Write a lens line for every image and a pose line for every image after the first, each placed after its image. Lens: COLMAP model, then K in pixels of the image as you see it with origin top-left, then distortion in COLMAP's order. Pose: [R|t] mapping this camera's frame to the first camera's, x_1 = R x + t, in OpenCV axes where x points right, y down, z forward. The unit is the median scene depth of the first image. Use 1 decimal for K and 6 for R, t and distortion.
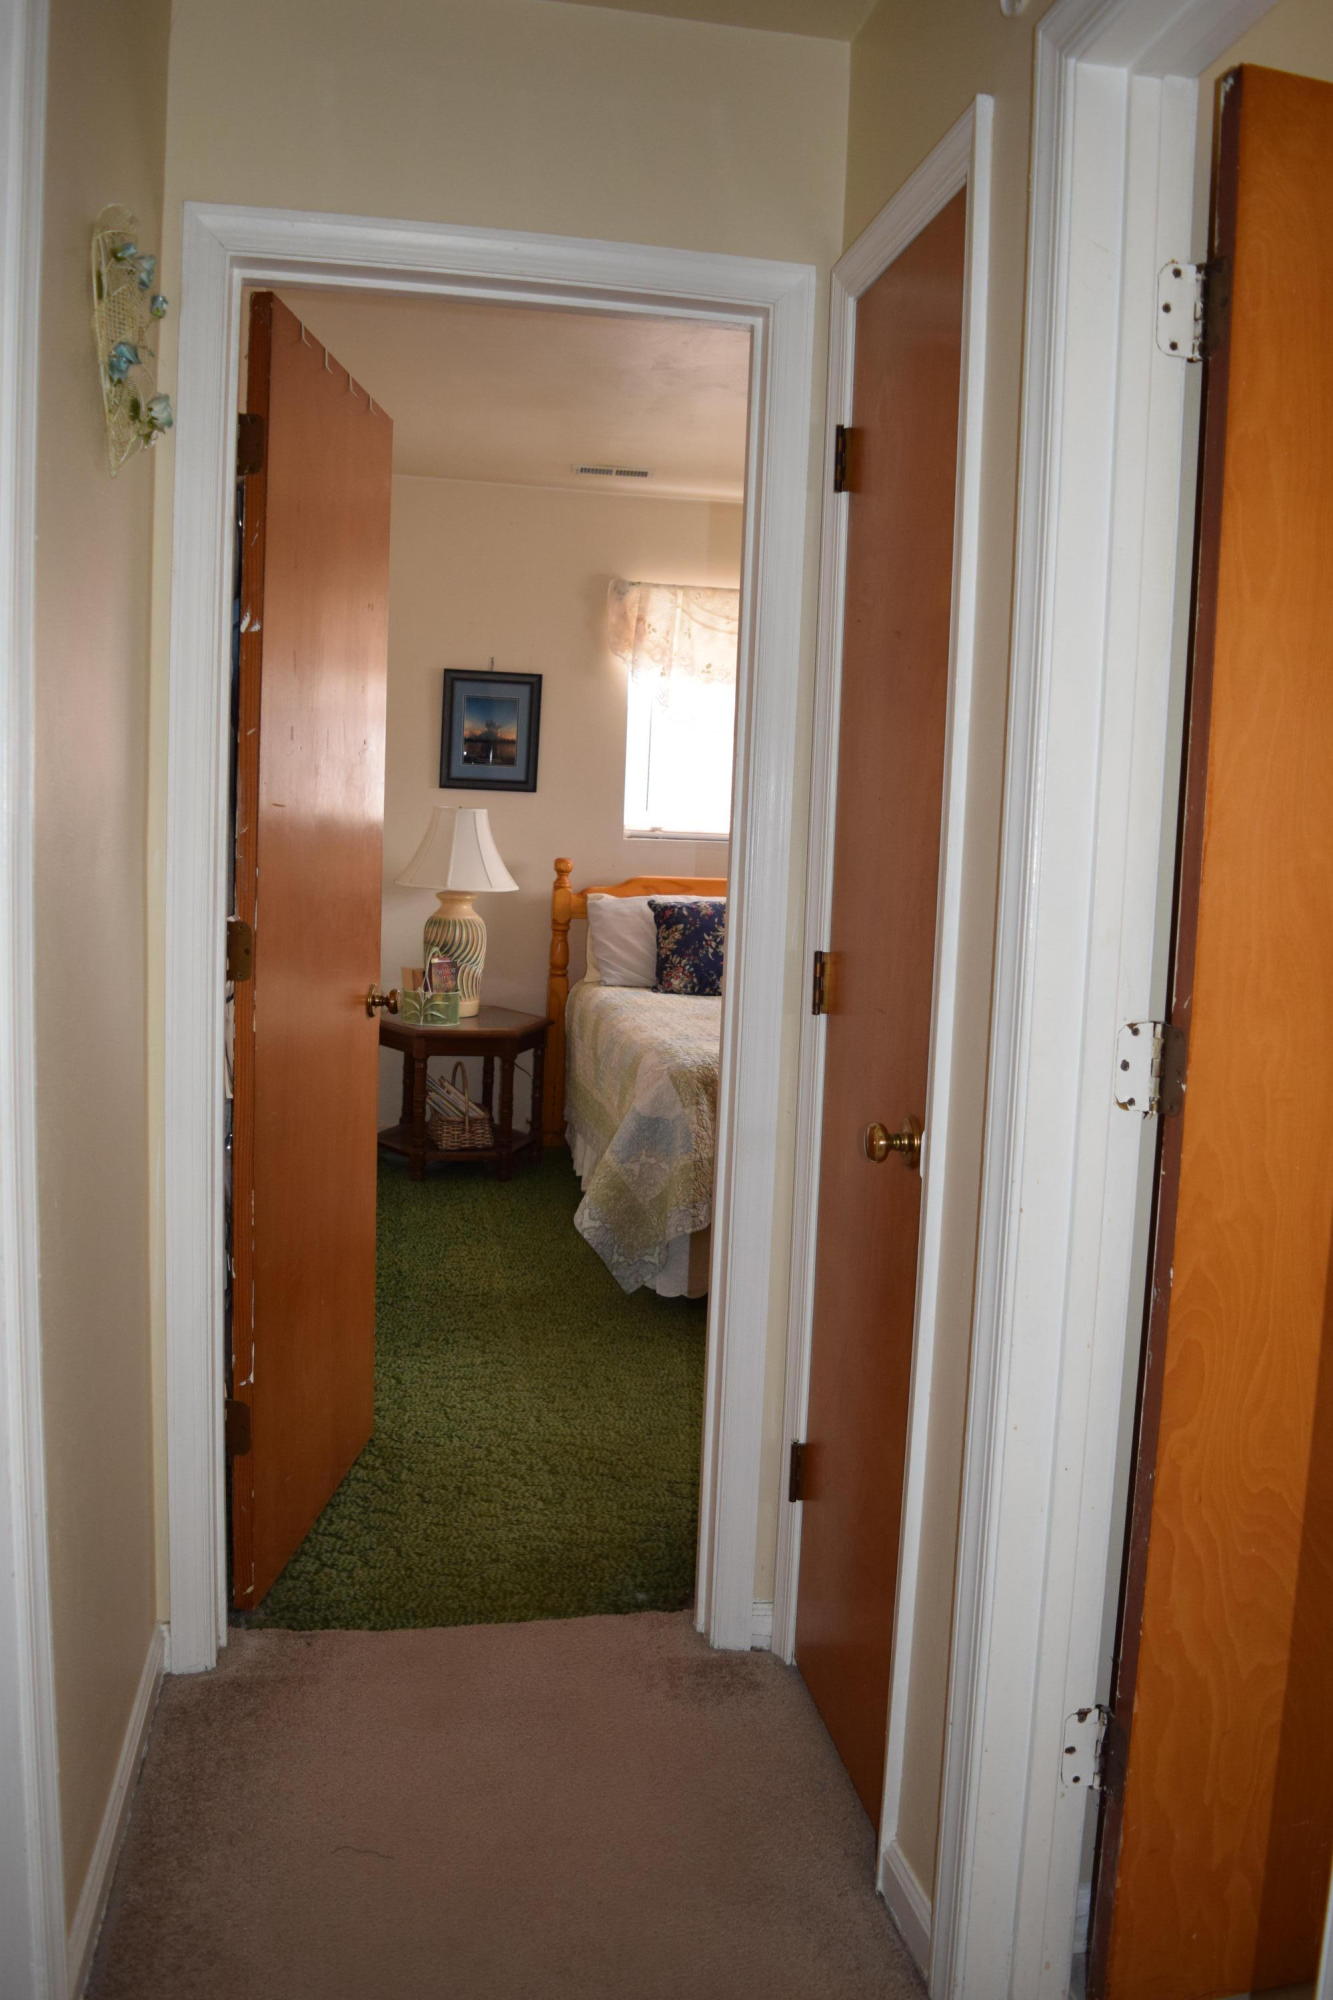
lens RADIAL K [[1576.0, 0, 676.7], [0, 1576.0, 1001.4], [0, 0, 1]] dist [-0.094320, 0.015269]
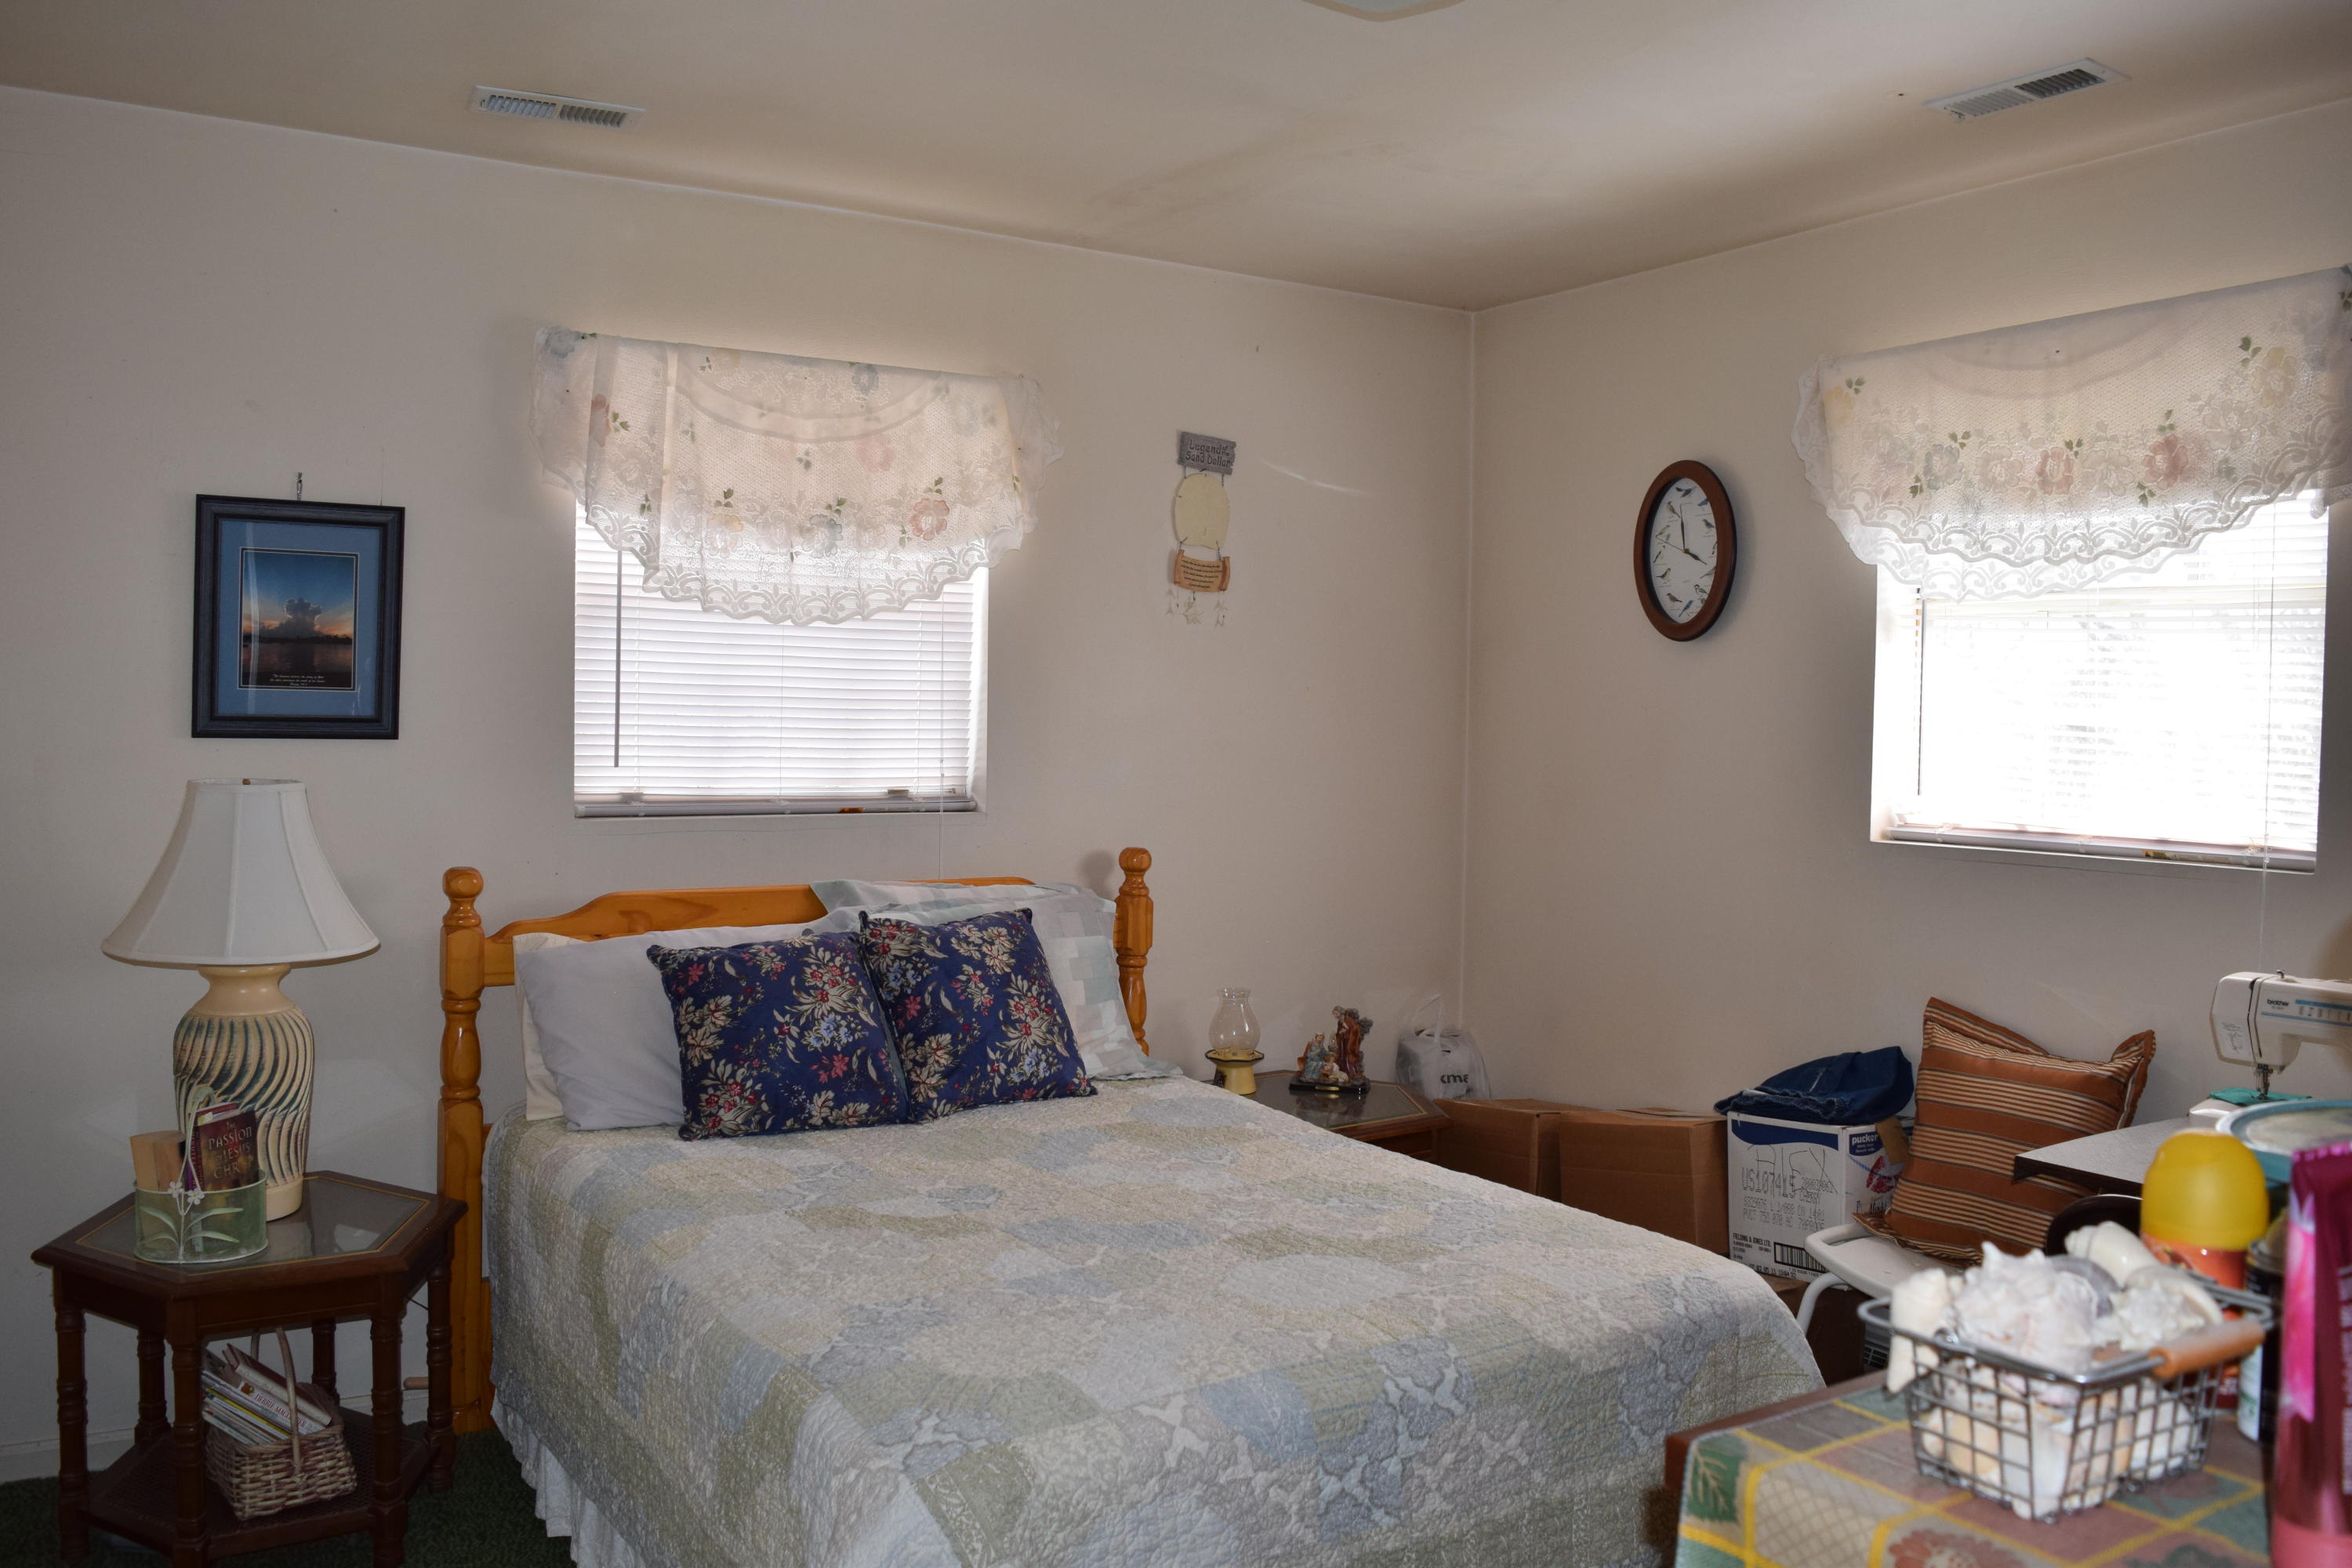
lens RADIAL K [[1853.3, 0, 1162.5], [0, 1853.3, 762.9], [0, 0, 1]] dist [-0.094320, 0.015269]
pose [[0.930098, -0.037635, 0.365379, -0.077024], [0.065961, 0.995680, -0.065352, -0.072511], [-0.361341, 0.084885, 0.928562, 0.377114]]
